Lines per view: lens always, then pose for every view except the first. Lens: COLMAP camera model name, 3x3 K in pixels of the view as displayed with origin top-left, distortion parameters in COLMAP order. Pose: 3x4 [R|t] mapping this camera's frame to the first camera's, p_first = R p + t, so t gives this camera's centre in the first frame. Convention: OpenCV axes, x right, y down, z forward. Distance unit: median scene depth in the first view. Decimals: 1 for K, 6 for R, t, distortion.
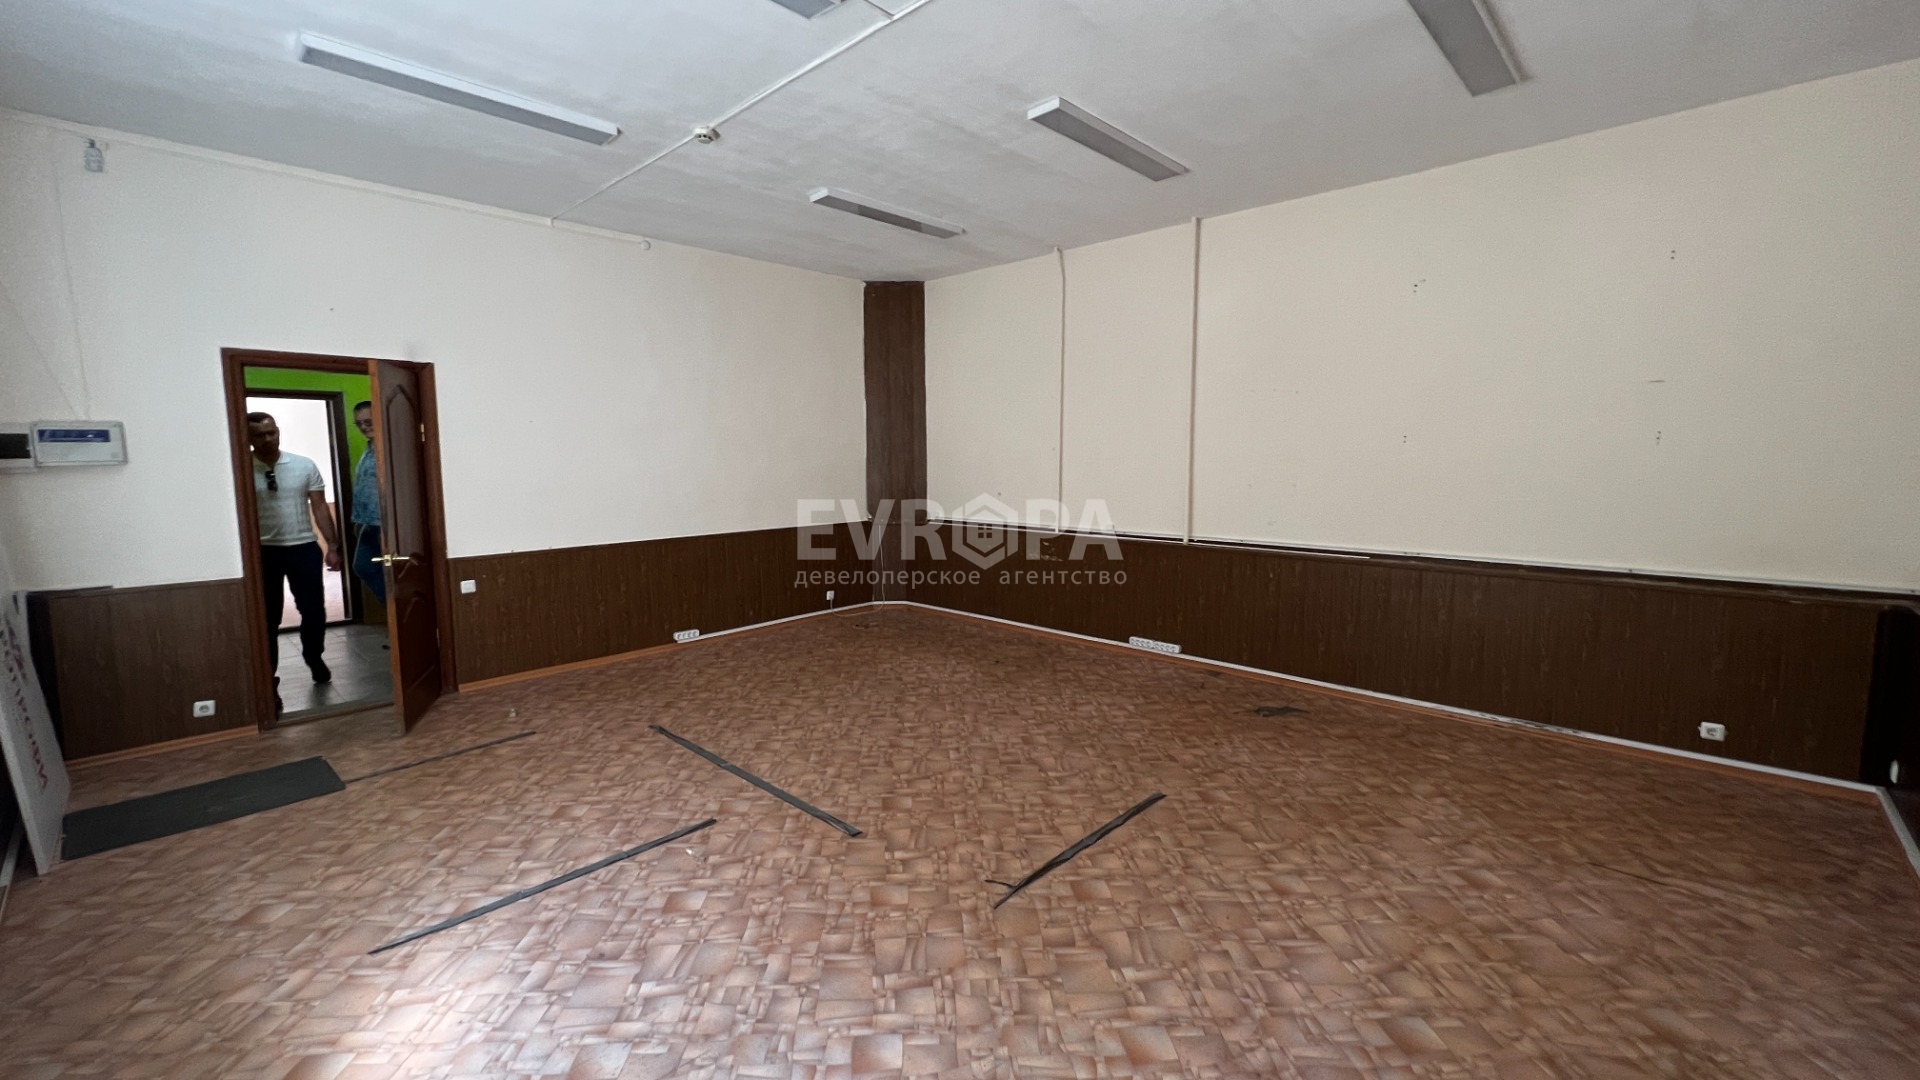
lens RADIAL K [[769.9, 0, 954.4], [0, 769.9, 551.0], [0, 0, 1]] dist [-0.006877, 0.000838]
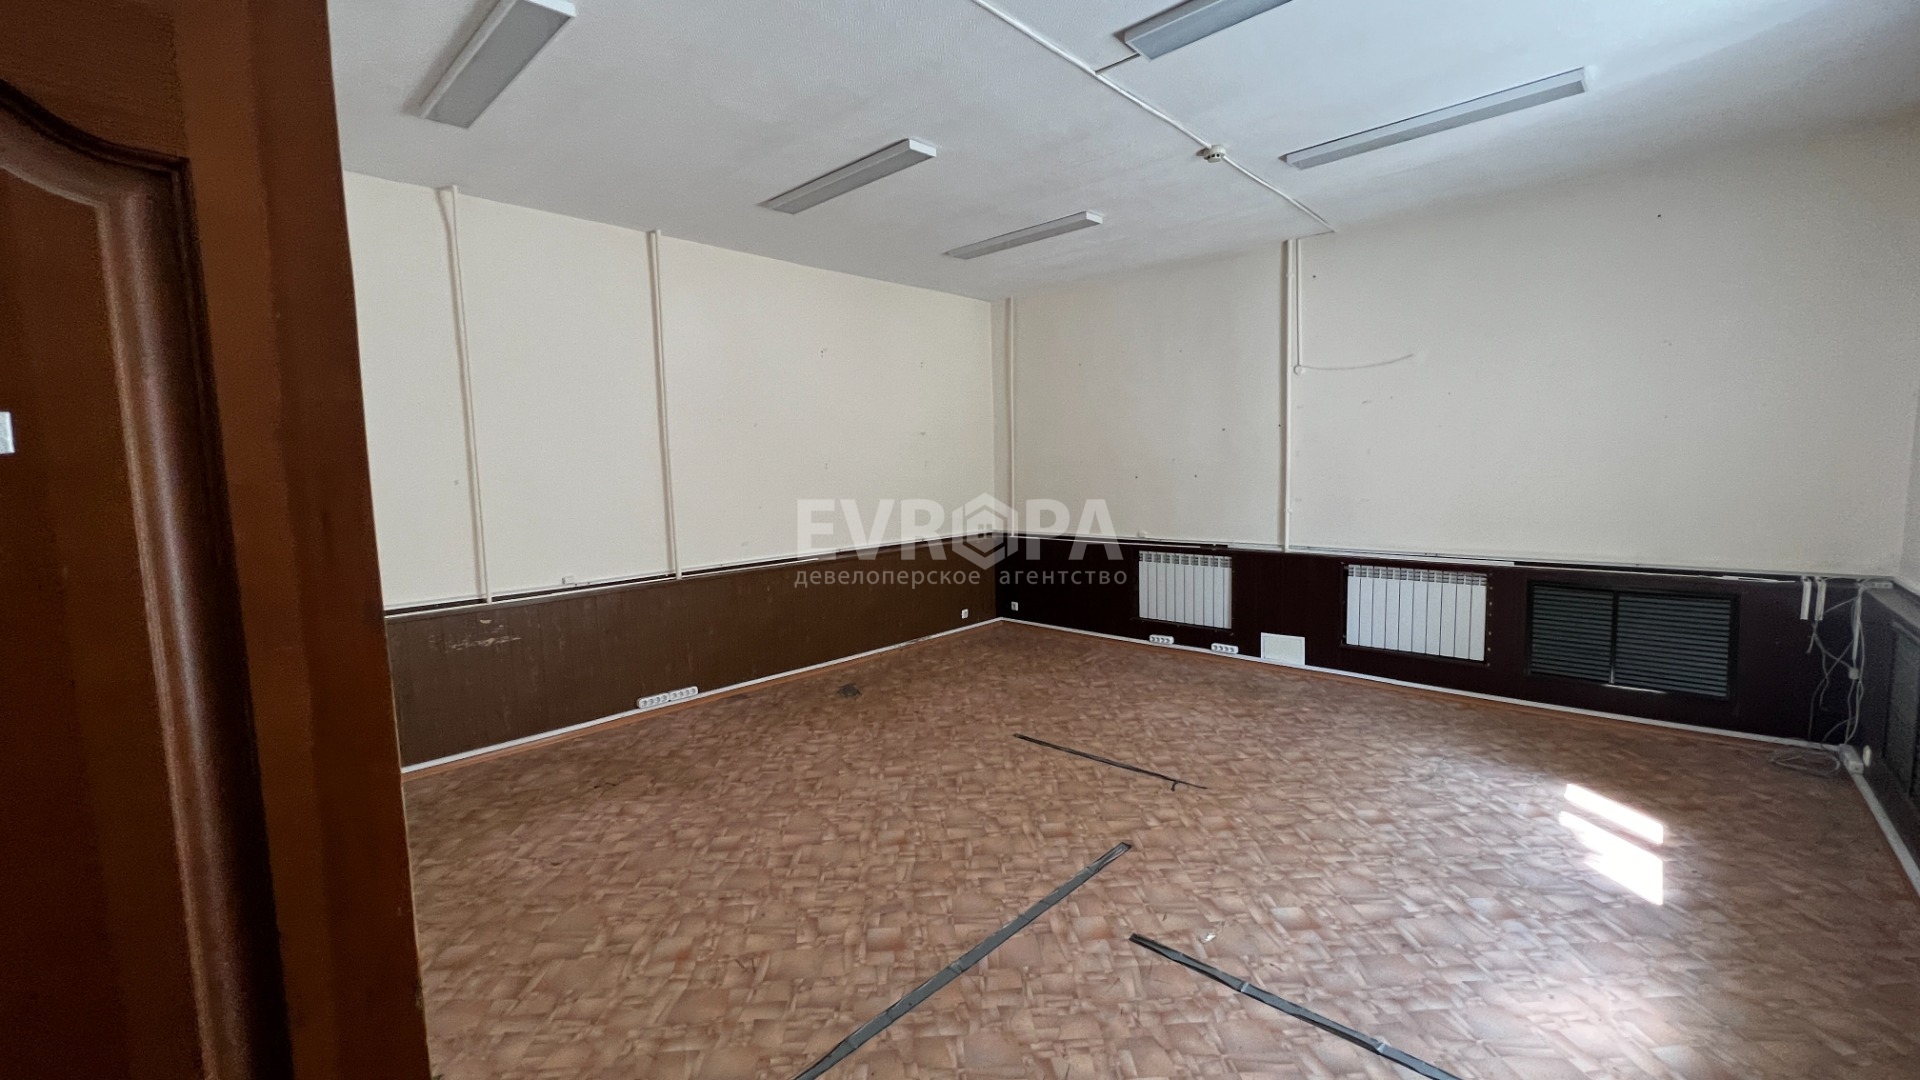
lens RADIAL K [[769.9, 0, 962.3], [0, 769.9, 537.0], [0, 0, 1]] dist [-0.006877, 0.000838]
pose [[-0.015811, -0.089680, 0.995845, -1.138176], [0.152685, 0.984072, 0.091044, -0.164191], [-0.988148, 0.153490, -0.001866, 1.193408]]
